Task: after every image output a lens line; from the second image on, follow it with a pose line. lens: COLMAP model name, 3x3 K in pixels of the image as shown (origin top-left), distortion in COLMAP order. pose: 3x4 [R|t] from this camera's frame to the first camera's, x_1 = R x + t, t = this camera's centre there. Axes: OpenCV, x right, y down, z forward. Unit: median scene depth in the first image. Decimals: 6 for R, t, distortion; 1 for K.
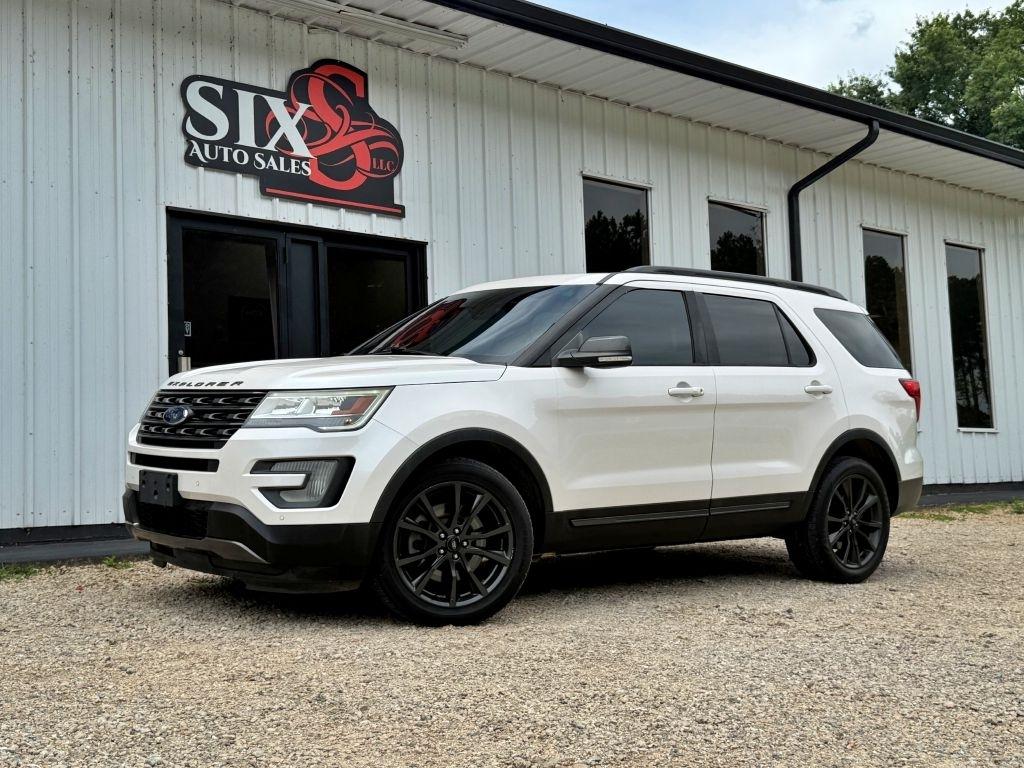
lens RADIAL K [[1184.0, 0, 513.6], [0, 1184.0, 389.6], [0, 0, 1]] dist [0.121121, -0.231599]
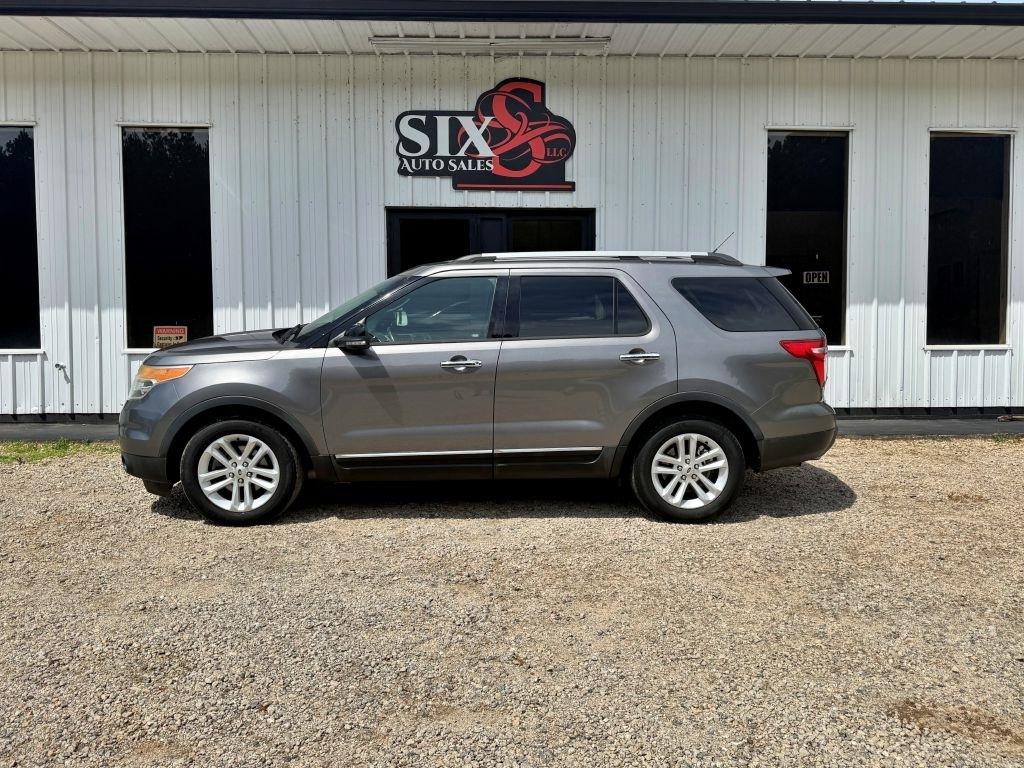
lens RADIAL K [[846.3, 0, 507.9], [0, 846.3, 388.9], [0, 0, 1]] dist [0.076234, -0.160319]
pose [[0.791703, 0.056032, -0.608332, 0.456160], [0.025567, 0.991873, 0.124633, -0.050257], [0.610371, -0.114225, 0.783836, 0.209988]]
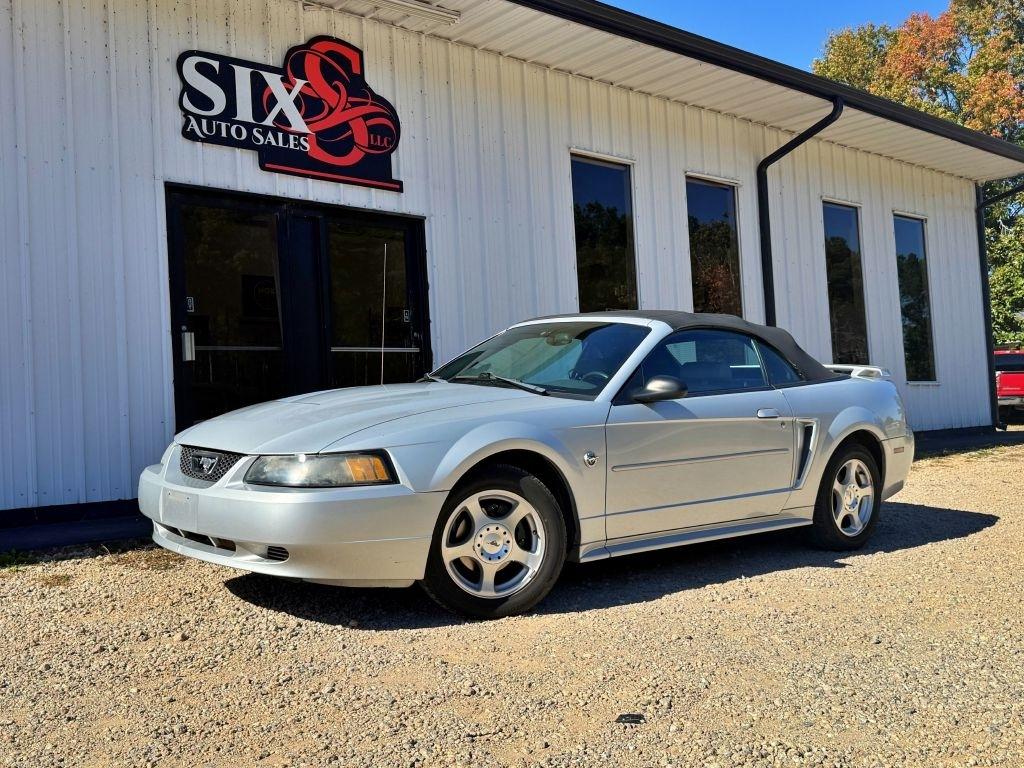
lens RADIAL K [[989.9, 0, 512.7], [0, 989.9, 384.7], [0, 0, 1]] dist [0.114102, -0.239292]
pose [[0.999553, -0.021272, 0.021003, -0.019255], [0.020594, 0.999277, 0.031969, -0.004158], [-0.021668, -0.031522, 0.999268, 0.139725]]
